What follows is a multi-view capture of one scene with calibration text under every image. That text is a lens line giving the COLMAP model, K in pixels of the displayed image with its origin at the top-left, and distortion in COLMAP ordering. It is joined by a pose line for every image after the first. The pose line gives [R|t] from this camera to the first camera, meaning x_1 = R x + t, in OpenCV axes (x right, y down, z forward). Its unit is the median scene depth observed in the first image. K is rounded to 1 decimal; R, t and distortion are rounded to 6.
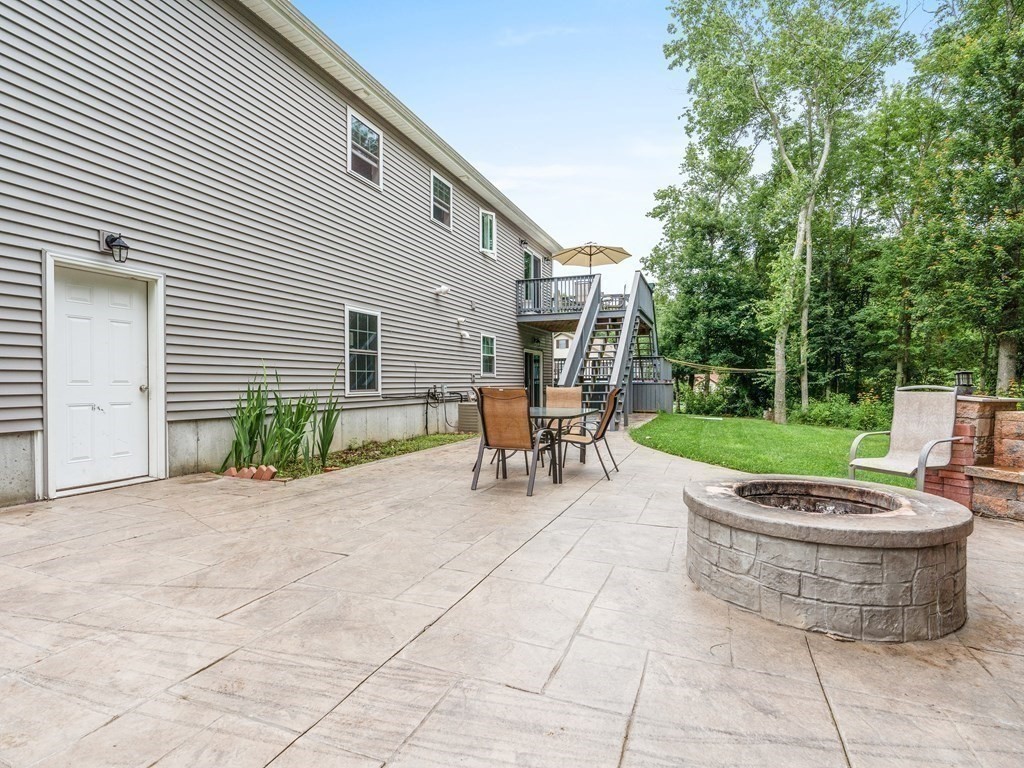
lens RADIAL K [[513.8, 0, 500.9], [0, 513.8, 386.8], [0, 0, 1]] dist [-0.026986, 0.018222]
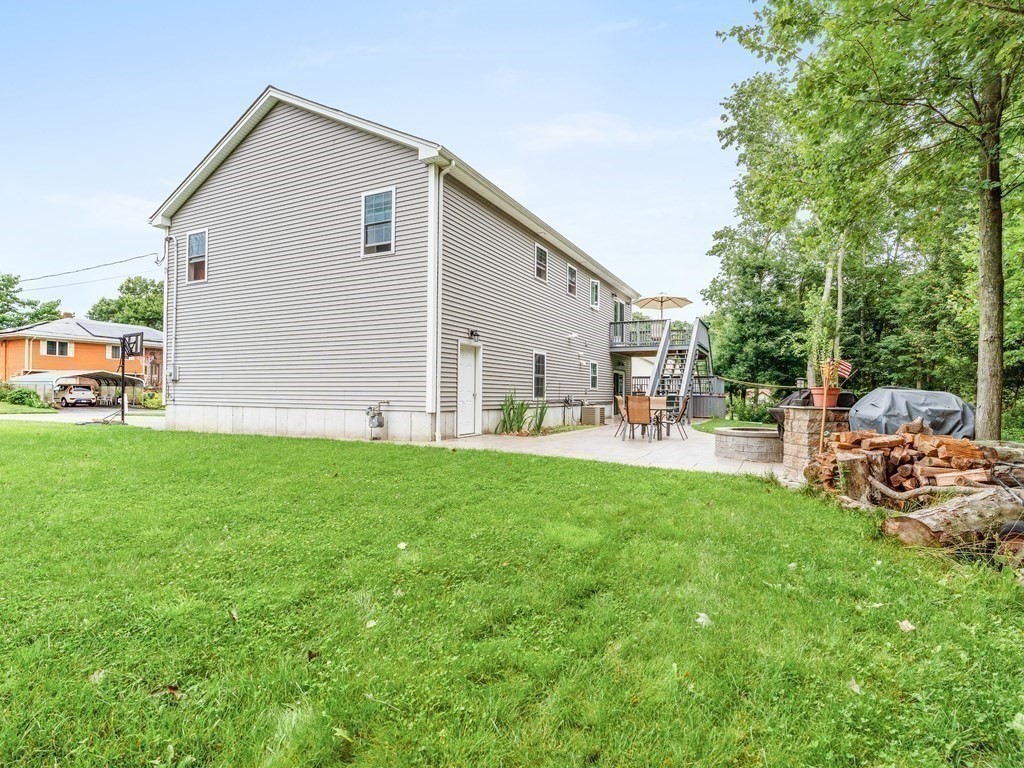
lens RADIAL K [[488.3, 0, 512.0], [0, 488.3, 384.0], [0, 0, 1]] dist [-0.037748, 0.014668]
pose [[0.994618, 0.010780, -0.103051, -0.085087], [-0.013731, 0.999514, -0.027972, 0.004389], [0.102700, 0.029237, 0.994283, -0.318799]]
